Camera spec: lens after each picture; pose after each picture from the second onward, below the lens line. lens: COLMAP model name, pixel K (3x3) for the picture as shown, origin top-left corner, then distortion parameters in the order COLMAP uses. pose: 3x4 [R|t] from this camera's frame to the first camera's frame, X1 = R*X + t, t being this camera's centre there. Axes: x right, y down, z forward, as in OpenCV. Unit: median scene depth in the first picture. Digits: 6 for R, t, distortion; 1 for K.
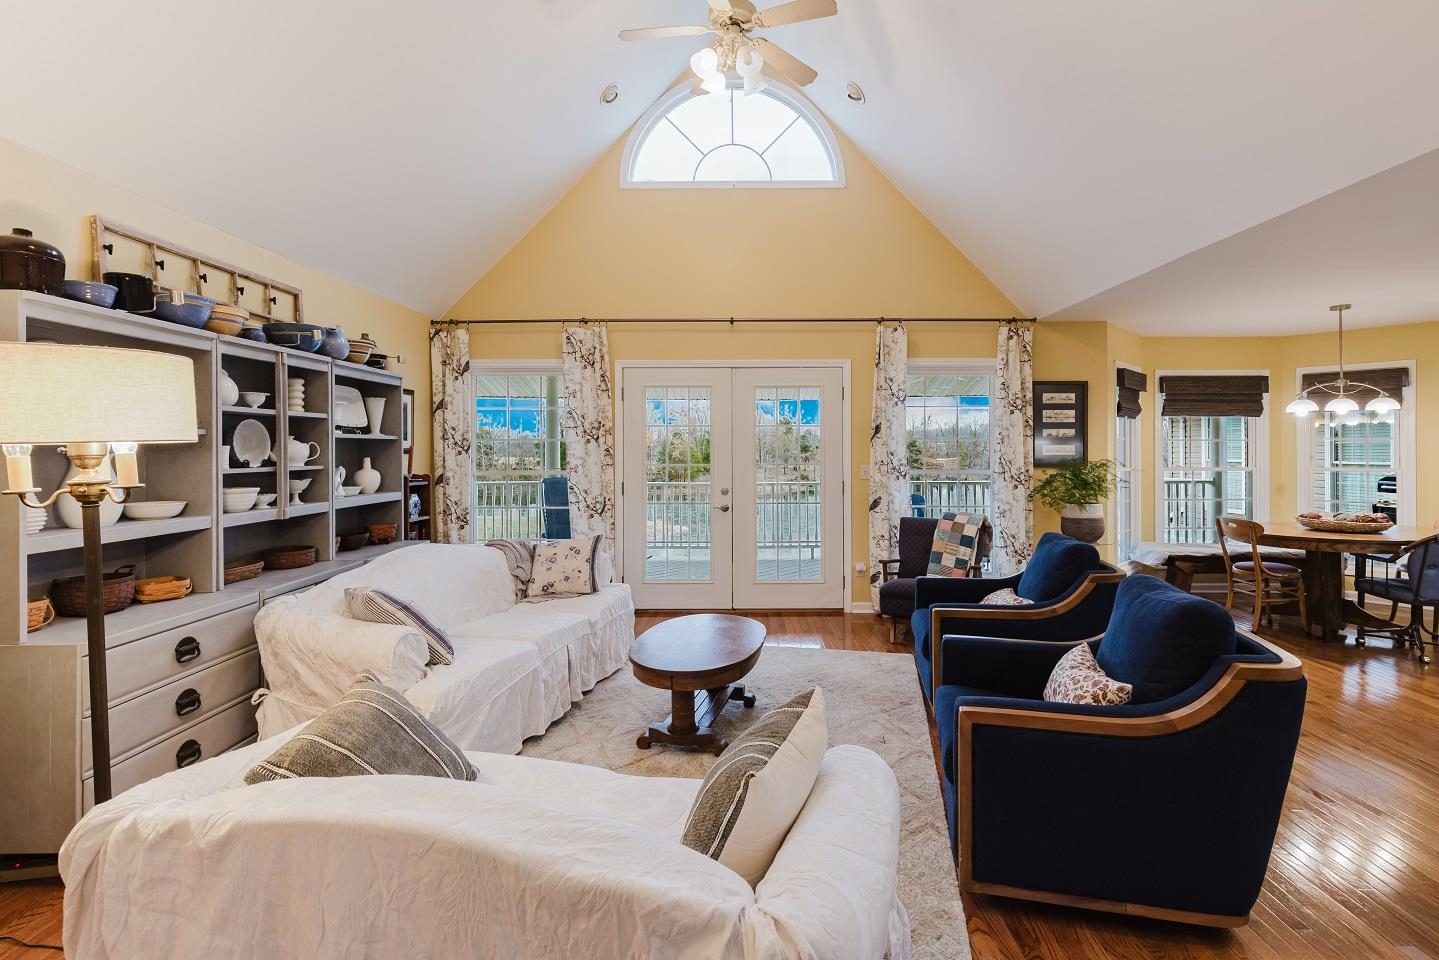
lens RADIAL K [[644.6, 0, 727.0], [0, 644.6, 458.2], [0, 0, 1]] dist [0.002319, 0.000113]
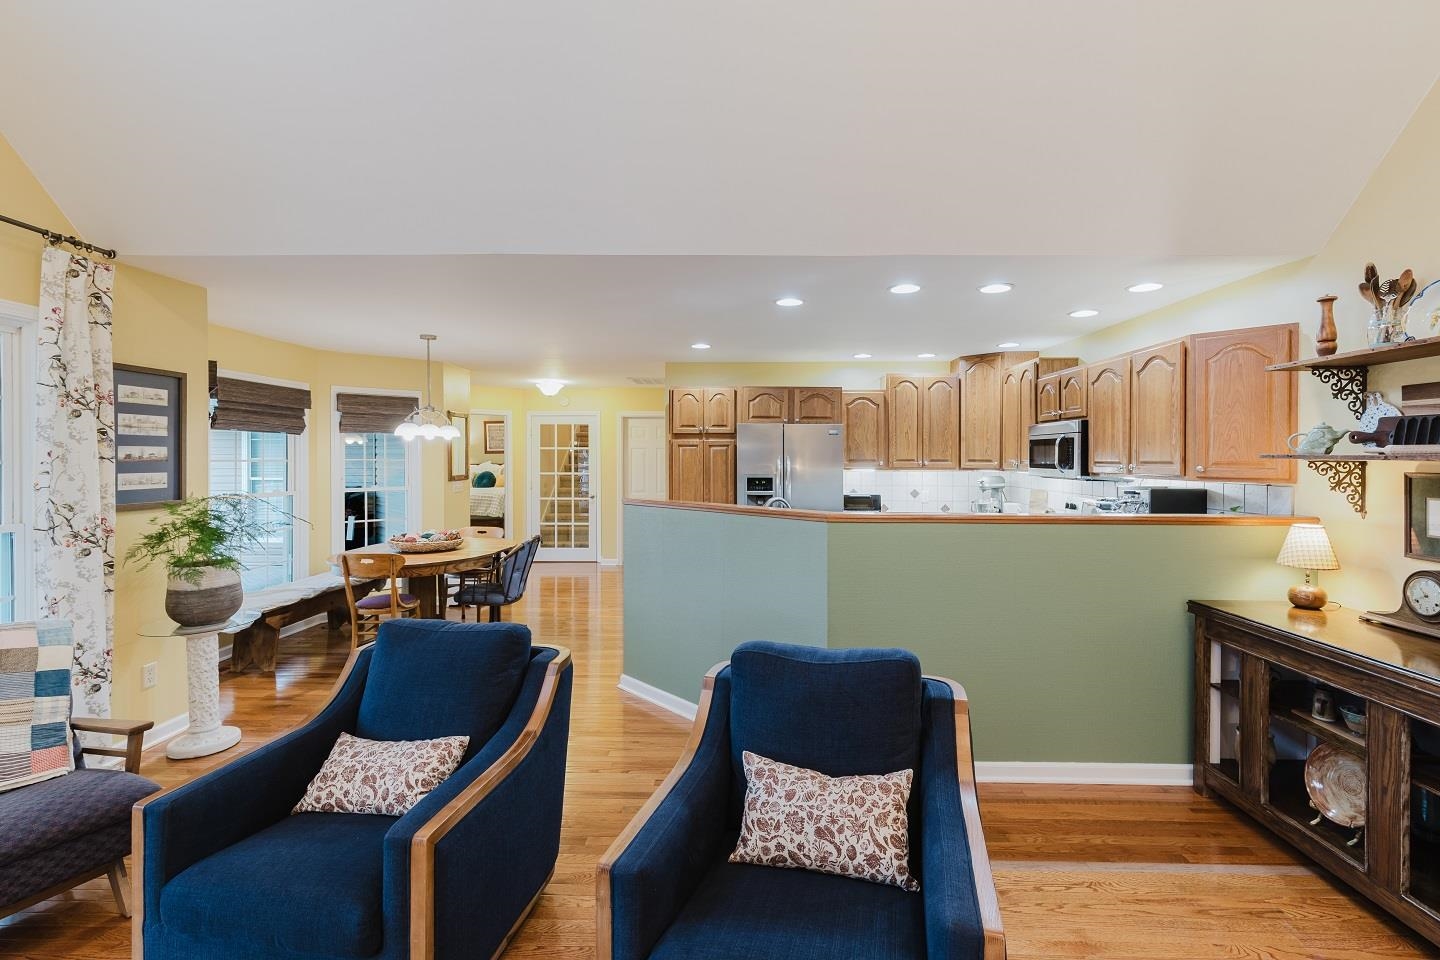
lens RADIAL K [[656.8, 0, 737.6], [0, 656.8, 461.3], [0, 0, 1]] dist [0.001536, 0.000250]
pose [[0.001855, -0.004089, 0.999990, -0.102675], [0.009314, 0.999948, 0.004072, -0.029297], [-0.999955, 0.009306, 0.001893, 0.451944]]
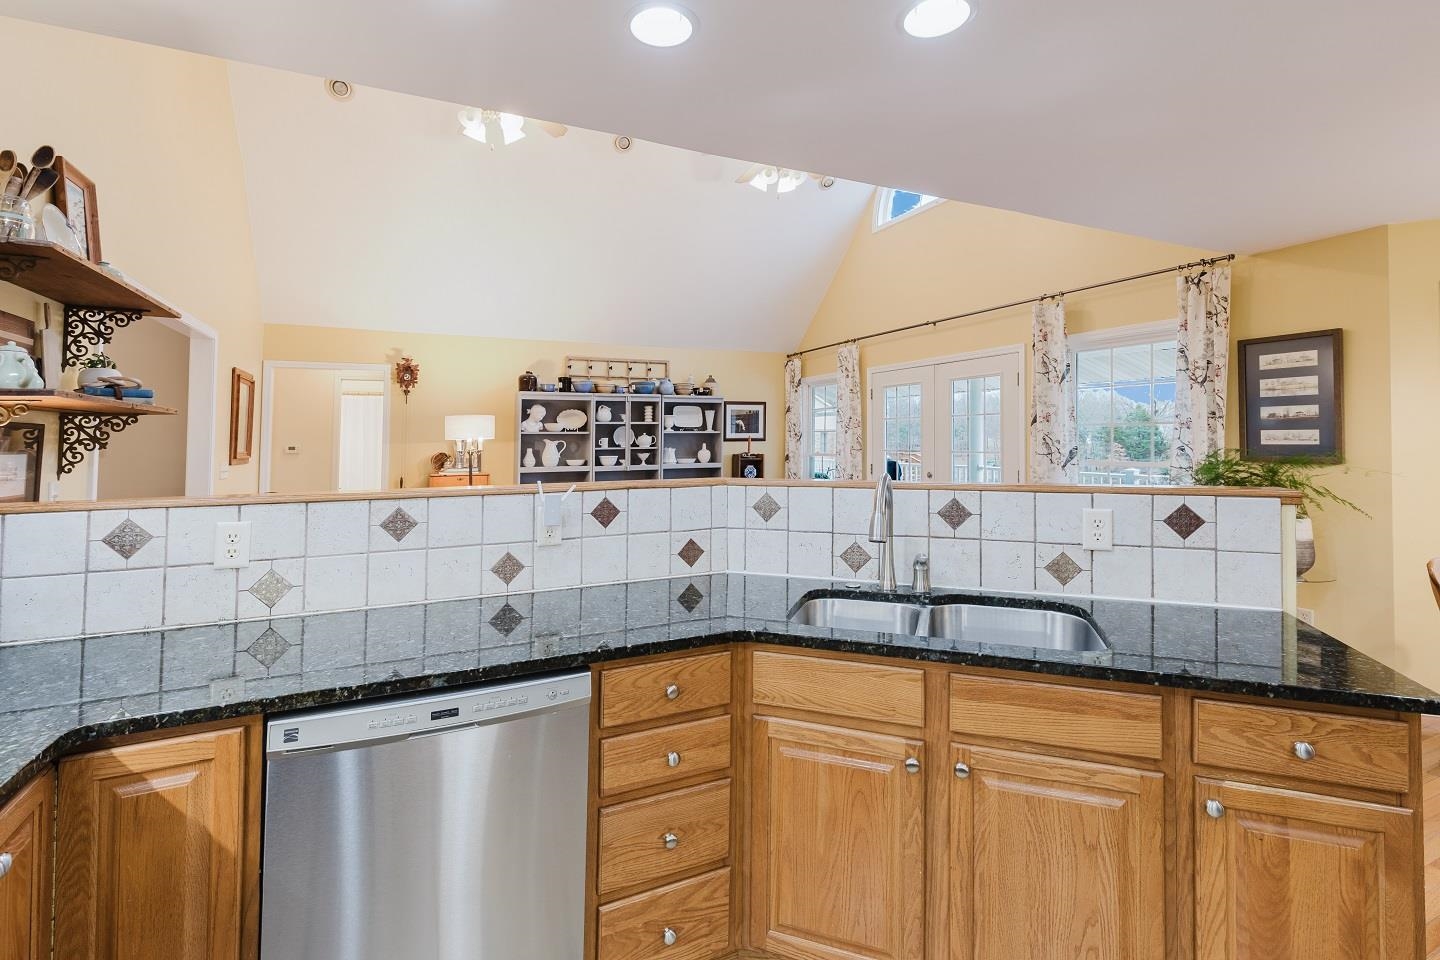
lens RADIAL K [[665.3, 0, 715.5], [0, 665.3, 429.0], [0, 0, 1]] dist [0.000220, -0.000190]
pose [[0.428667, -0.014865, -0.903340, 0.901679], [-0.006867, 0.999782, -0.019711, -0.003587], [0.903436, 0.014653, 0.428472, 0.168964]]
